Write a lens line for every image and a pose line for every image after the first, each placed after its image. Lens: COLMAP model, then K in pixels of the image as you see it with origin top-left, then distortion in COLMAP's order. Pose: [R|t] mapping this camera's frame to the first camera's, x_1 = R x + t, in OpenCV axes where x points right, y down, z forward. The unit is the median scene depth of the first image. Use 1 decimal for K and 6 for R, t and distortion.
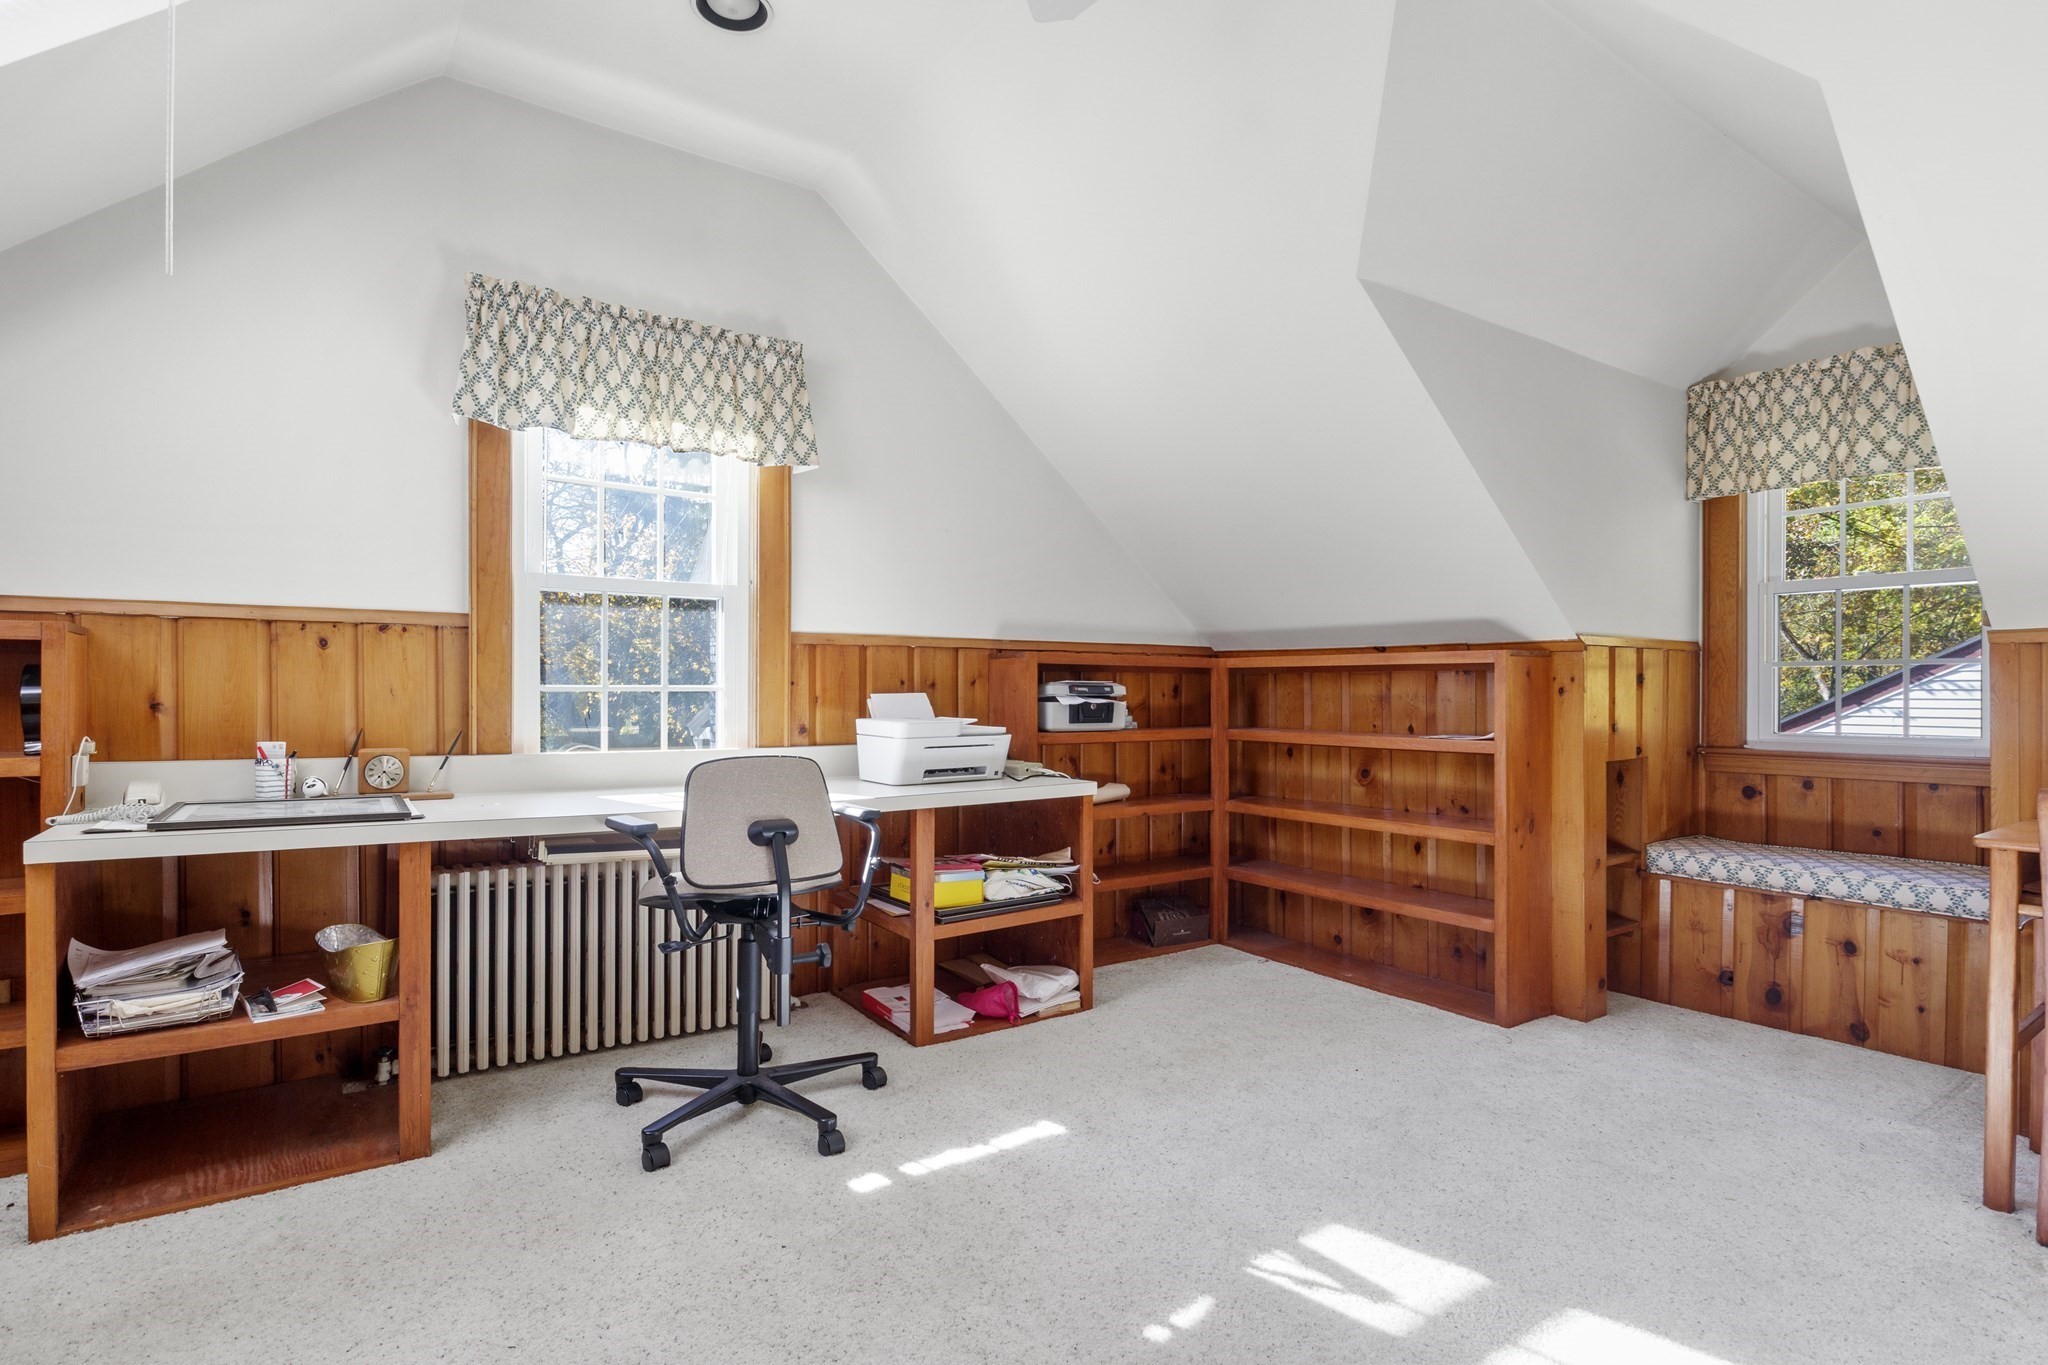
lens RADIAL K [[1030.4, 0, 1025.9], [0, 1030.4, 696.2], [0, 0, 1]] dist [-0.005490, -0.000931]
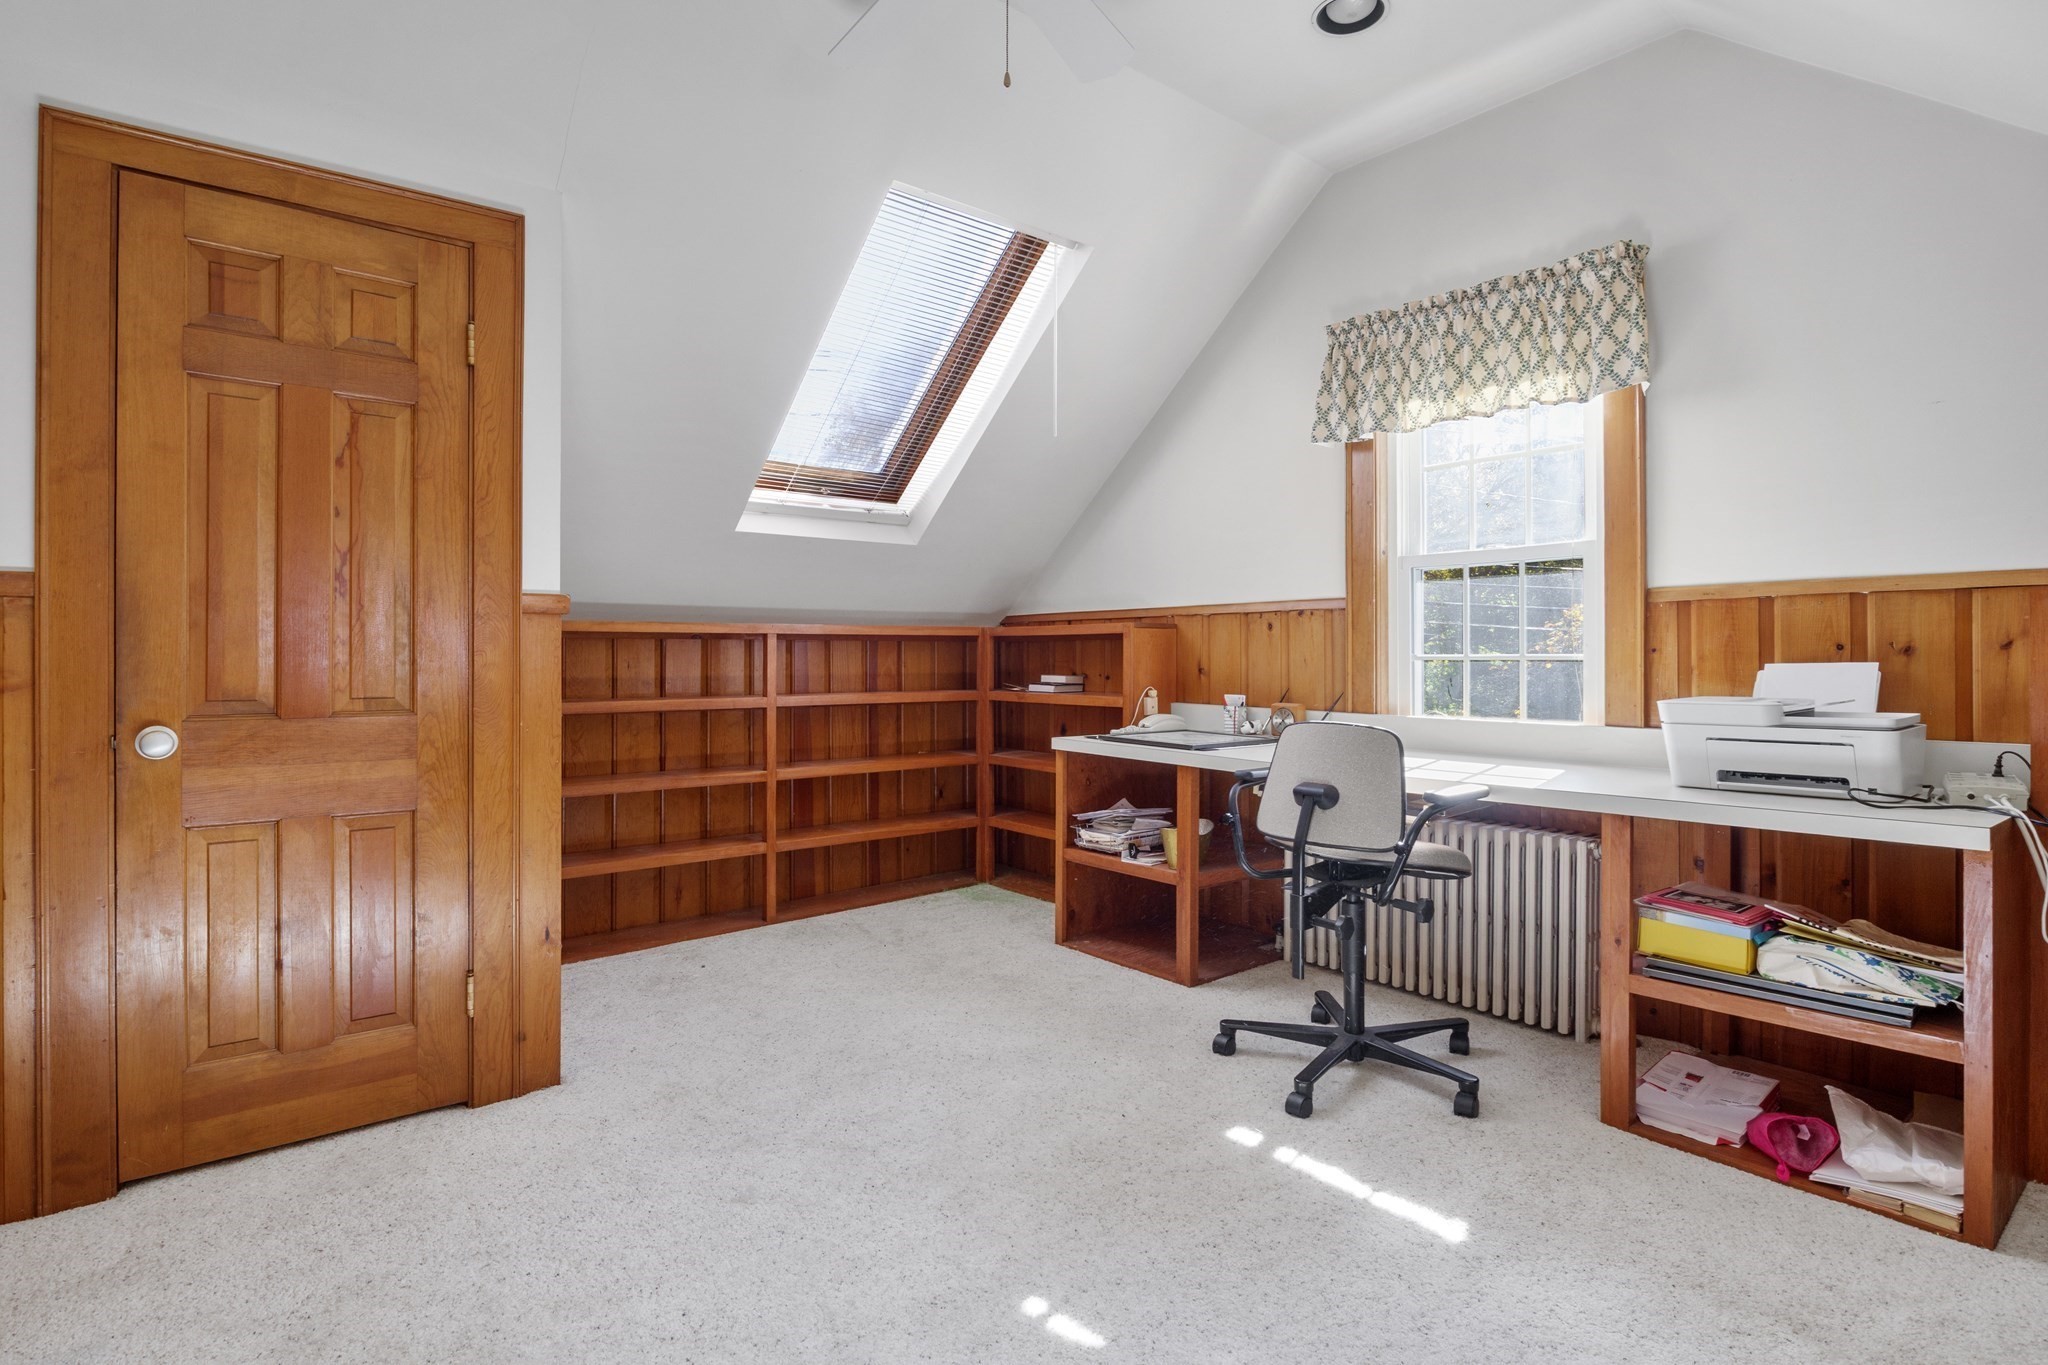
lens RADIAL K [[1023.8, 0, 1030.6], [0, 1023.8, 651.6], [0, 0, 1]] dist [-0.006615, -0.000404]
pose [[0.071652, -0.009005, -0.997389, 0.582120], [-0.002397, 0.999955, -0.009200, -0.003258], [0.997427, 0.003050, 0.071627, 0.478916]]
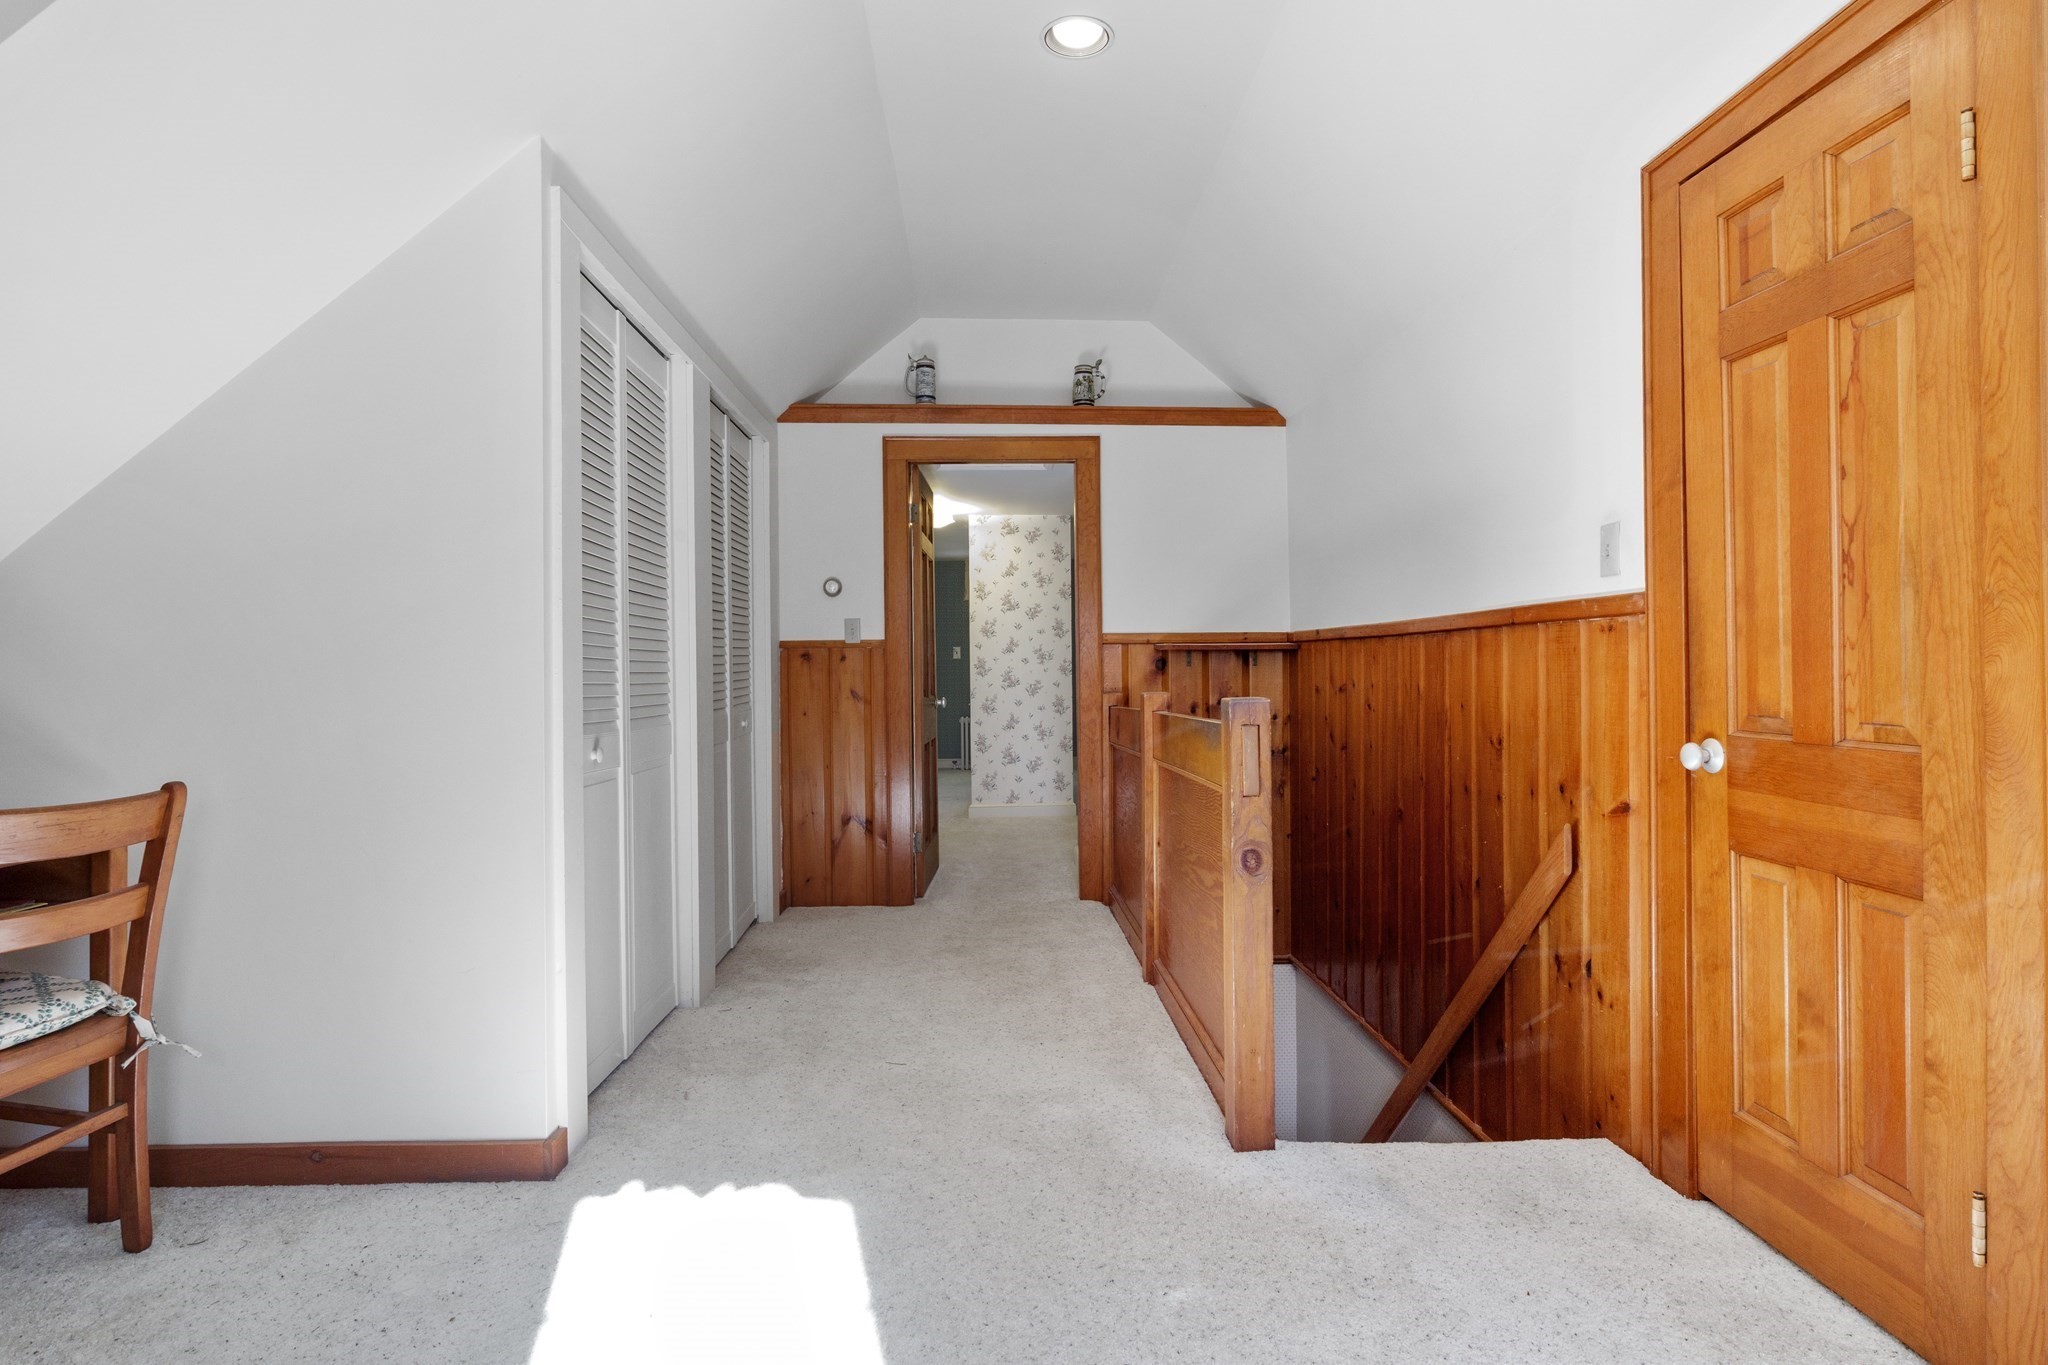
lens RADIAL K [[1058.8, 0, 1028.4], [0, 1058.8, 663.9], [0, 0, 1]] dist [-0.000498, 0.000280]
pose [[-0.841201, 0.005396, 0.540696, -0.095025], [0.006071, 0.999981, -0.000533, -0.008186], [-0.540689, 0.002834, -0.841218, 0.739041]]
